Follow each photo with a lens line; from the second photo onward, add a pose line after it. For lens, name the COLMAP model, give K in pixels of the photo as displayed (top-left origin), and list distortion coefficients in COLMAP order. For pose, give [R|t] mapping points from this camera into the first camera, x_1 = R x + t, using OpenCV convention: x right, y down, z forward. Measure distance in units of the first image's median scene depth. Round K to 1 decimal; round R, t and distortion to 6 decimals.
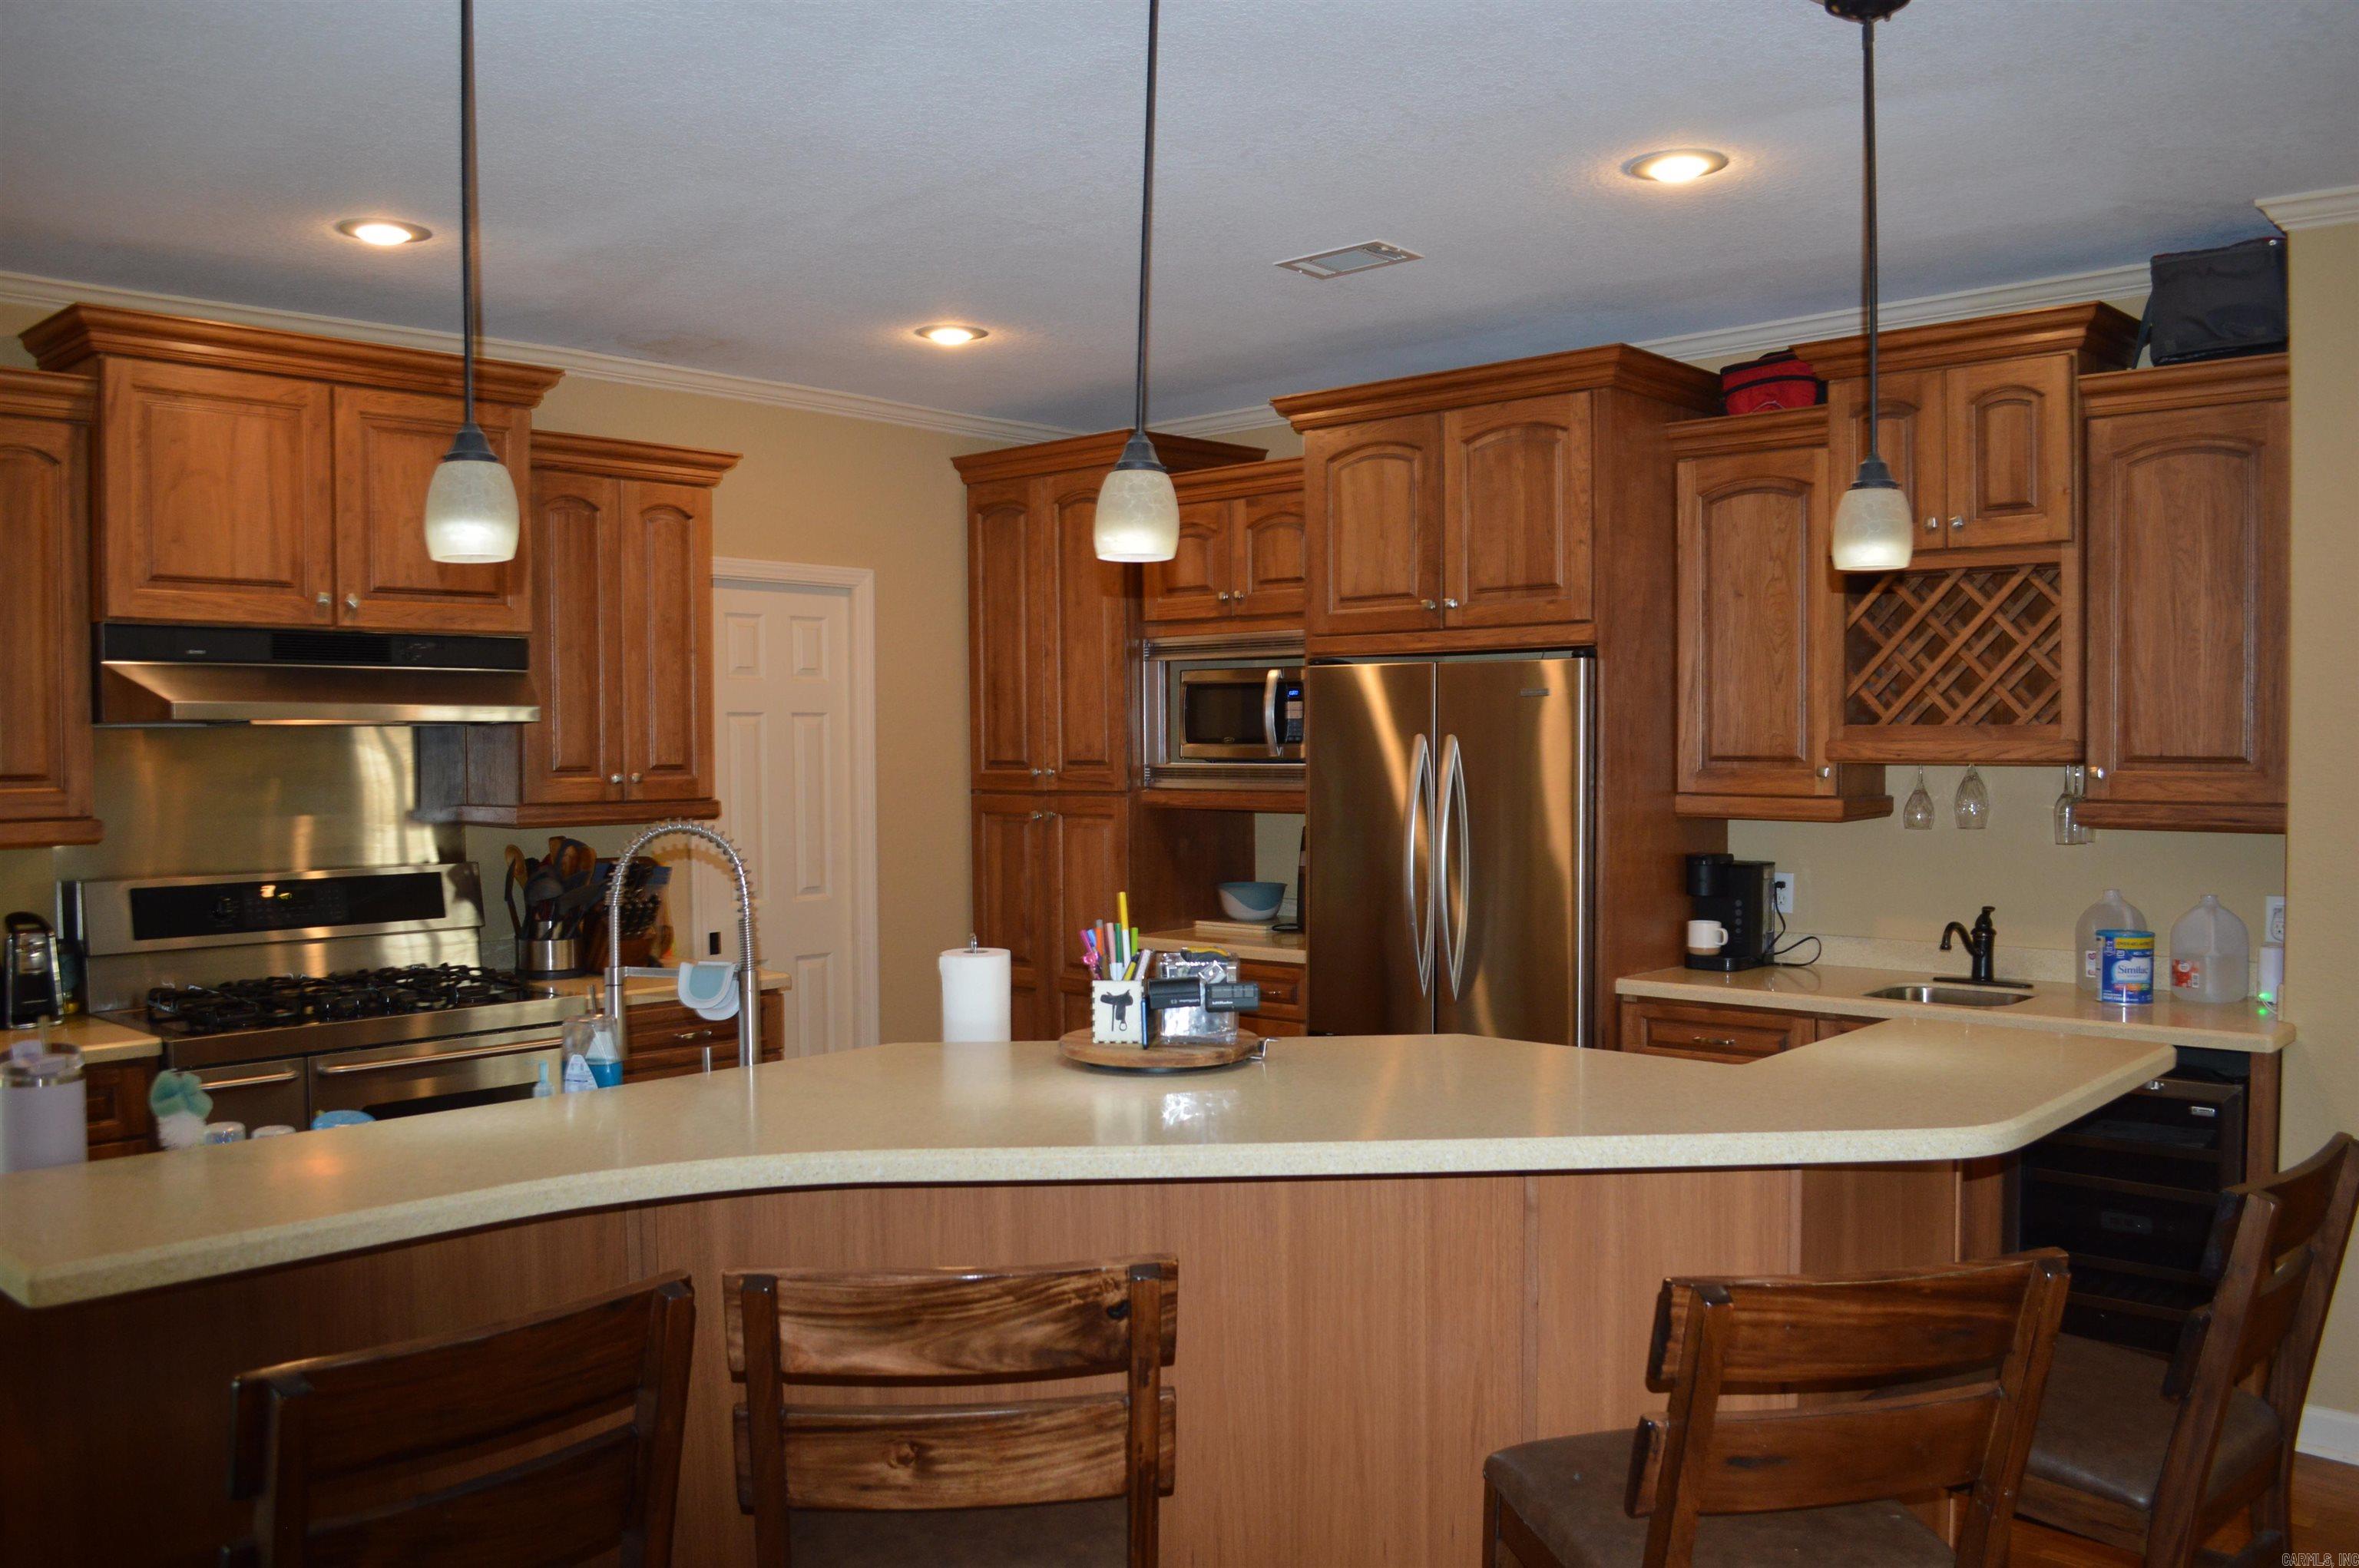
lens RADIAL K [[1884.3, 0, 1171.1], [0, 1884.3, 796.9], [0, 0, 1]] dist [-0.081080, 0.003451]
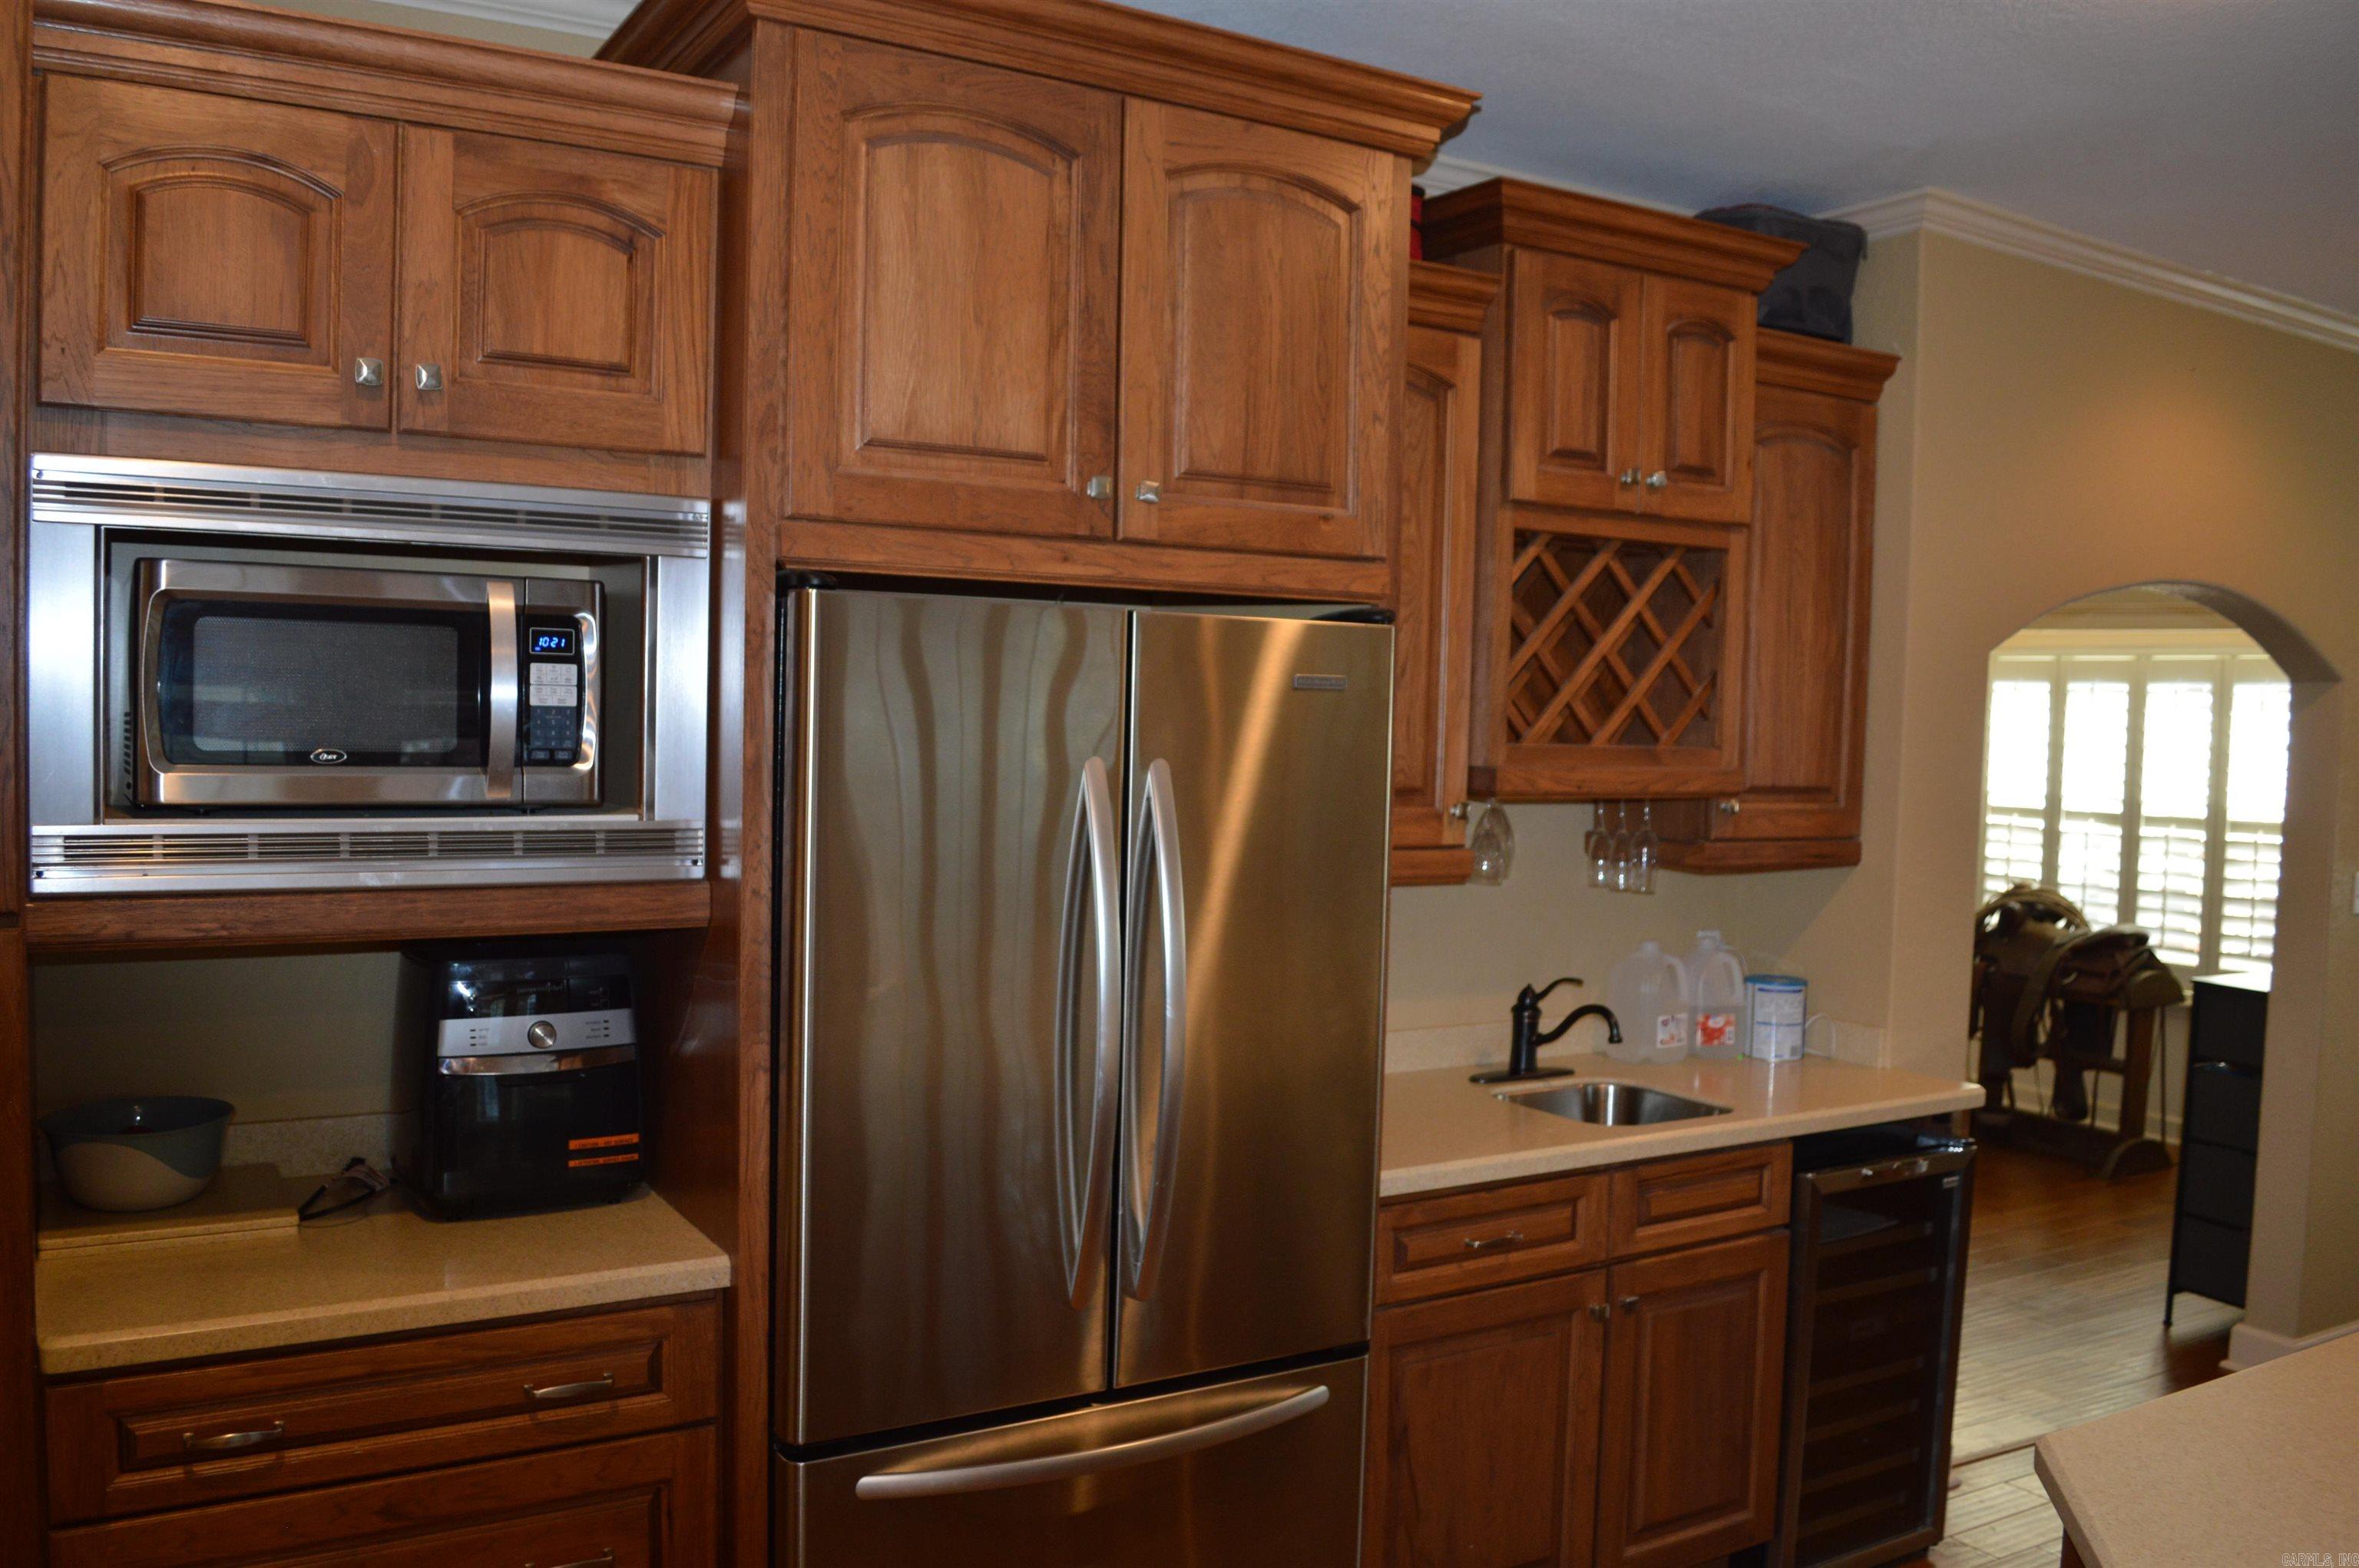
lens RADIAL K [[1884.3, 0, 1178.9], [0, 1884.3, 795.7], [0, 0, 1]] dist [-0.081080, 0.003451]
pose [[0.284698, -0.031739, 0.958092, -0.326499], [0.002970, 0.999476, 0.032227, -0.039366], [-0.958613, -0.006330, 0.284643, 0.857346]]
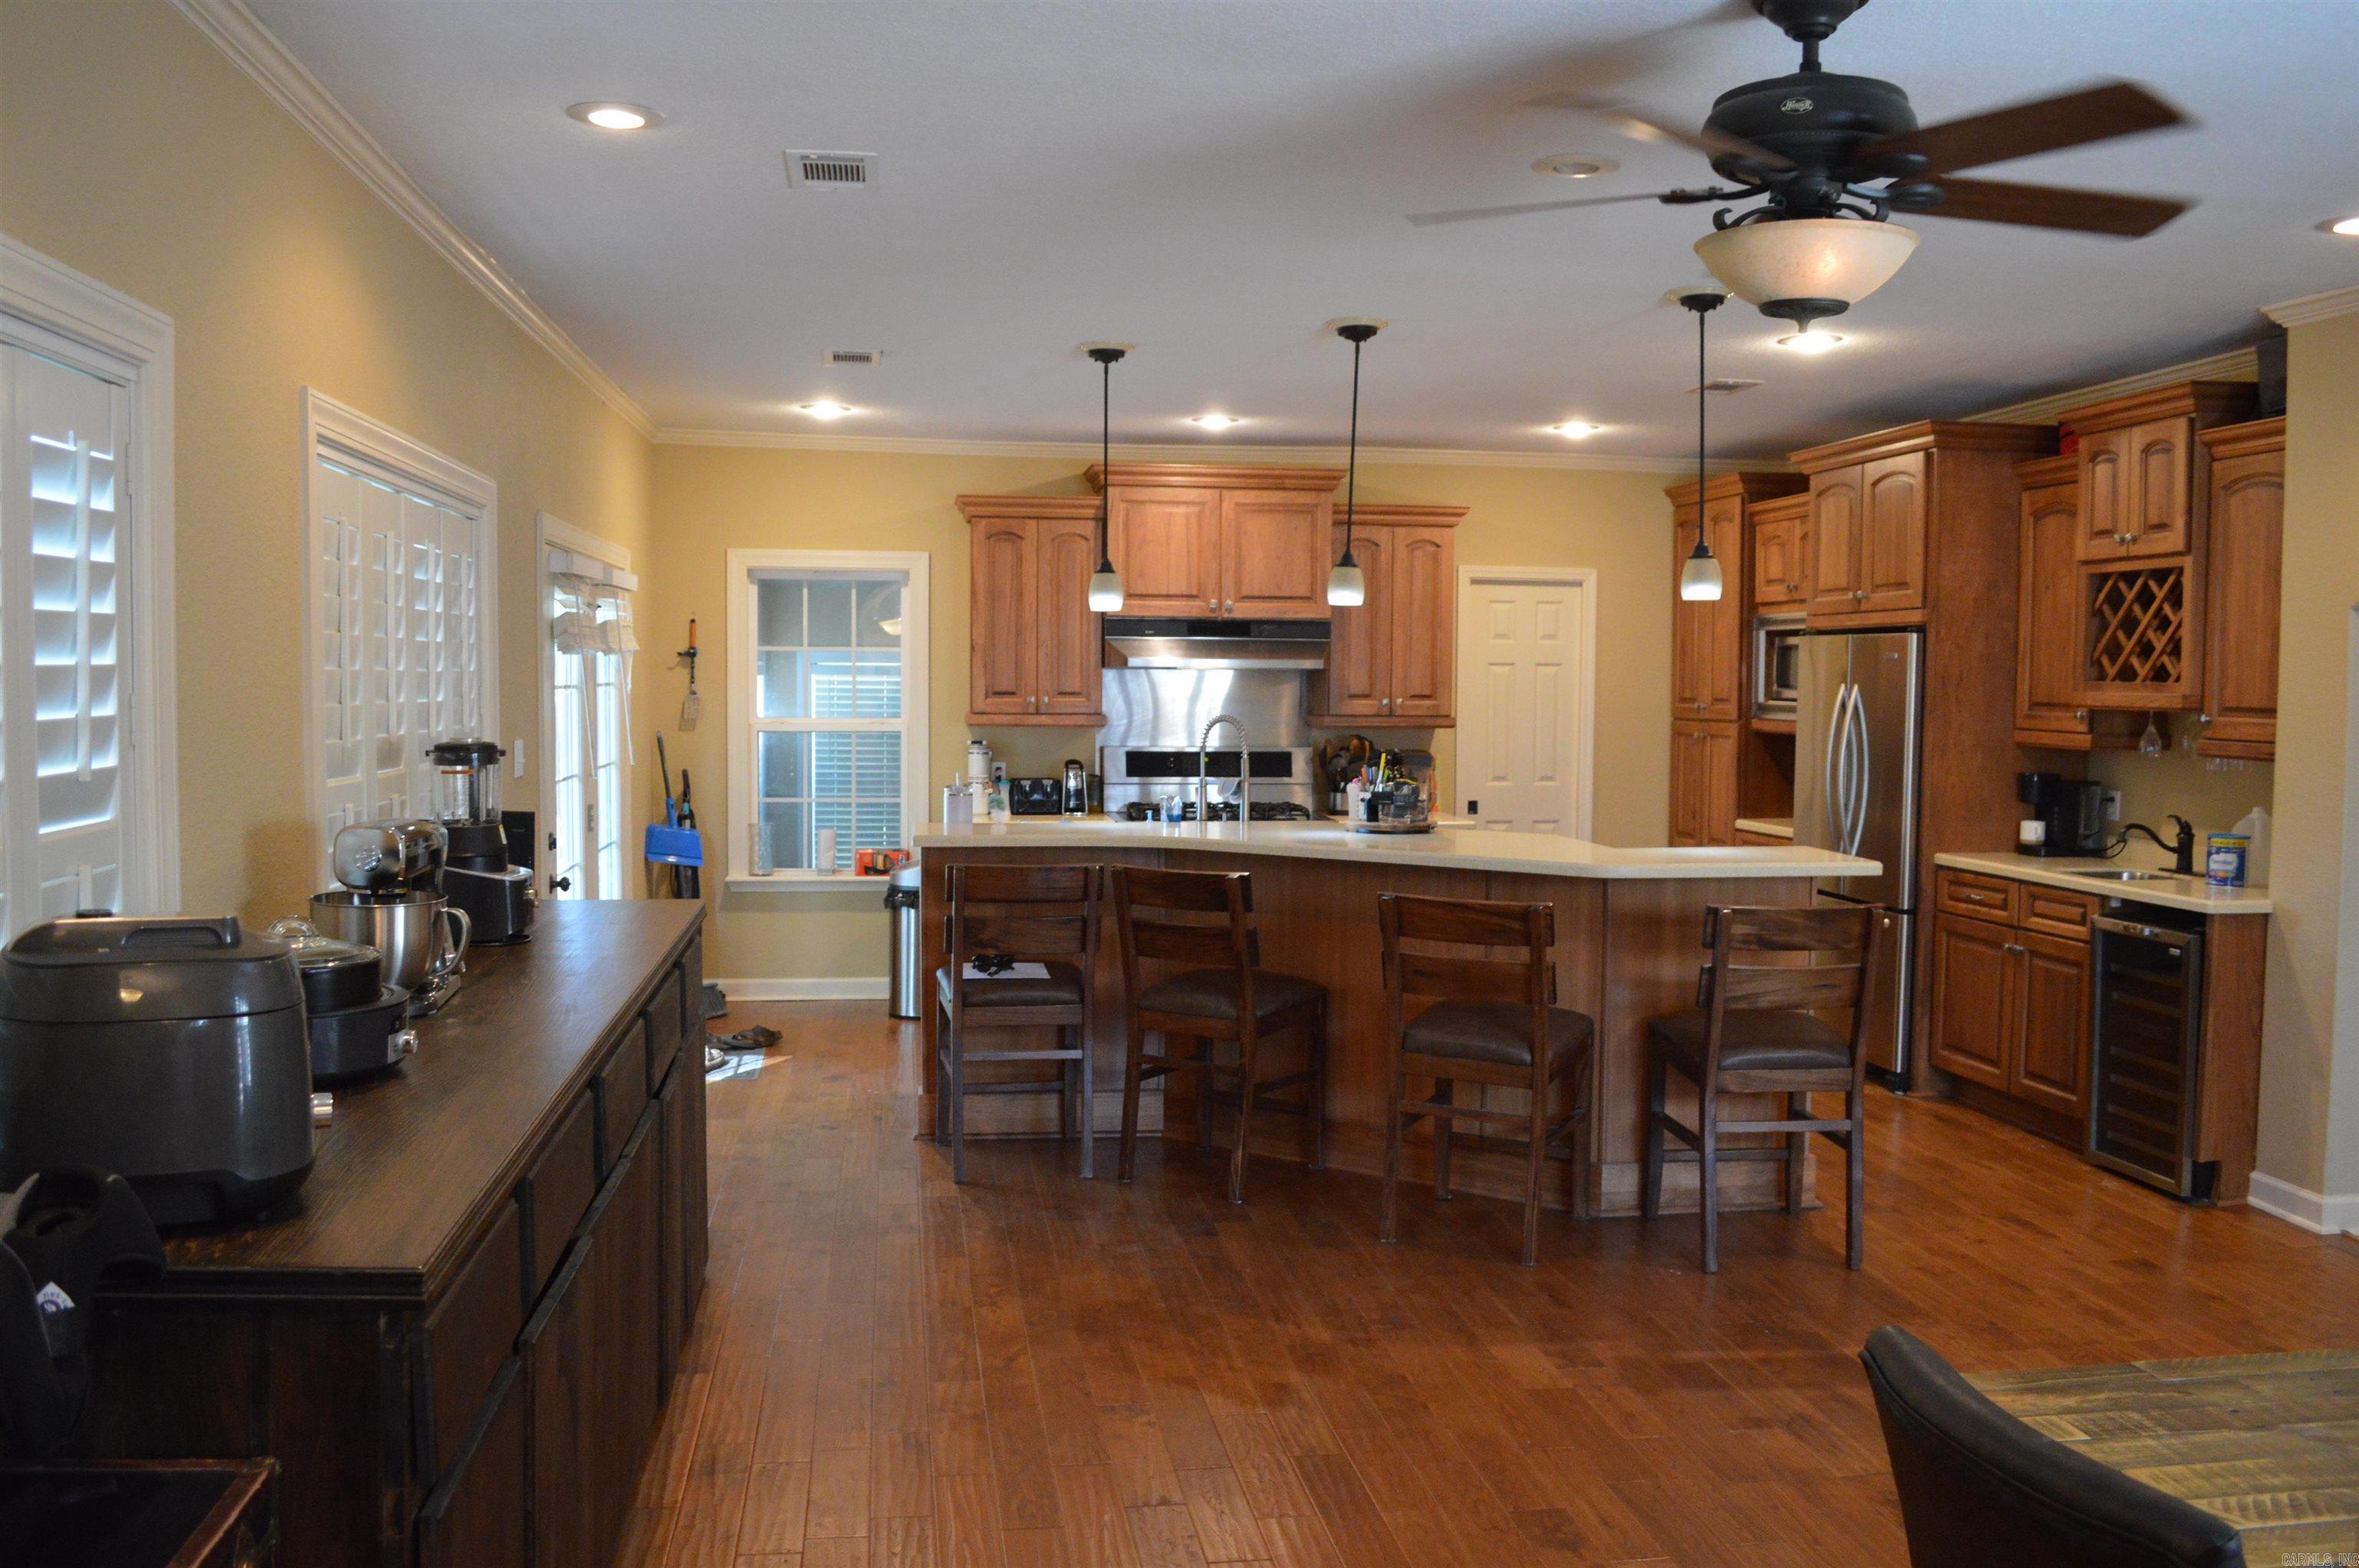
lens RADIAL K [[1884.3, 0, 1173.2], [0, 1884.3, 779.2], [0, 0, 1]] dist [-0.081080, 0.003451]
pose [[0.777388, 0.045458, -0.627377, 0.657760], [-0.030543, 0.998937, 0.034534, 0.007526], [0.628280, -0.007684, 0.777950, -0.480250]]
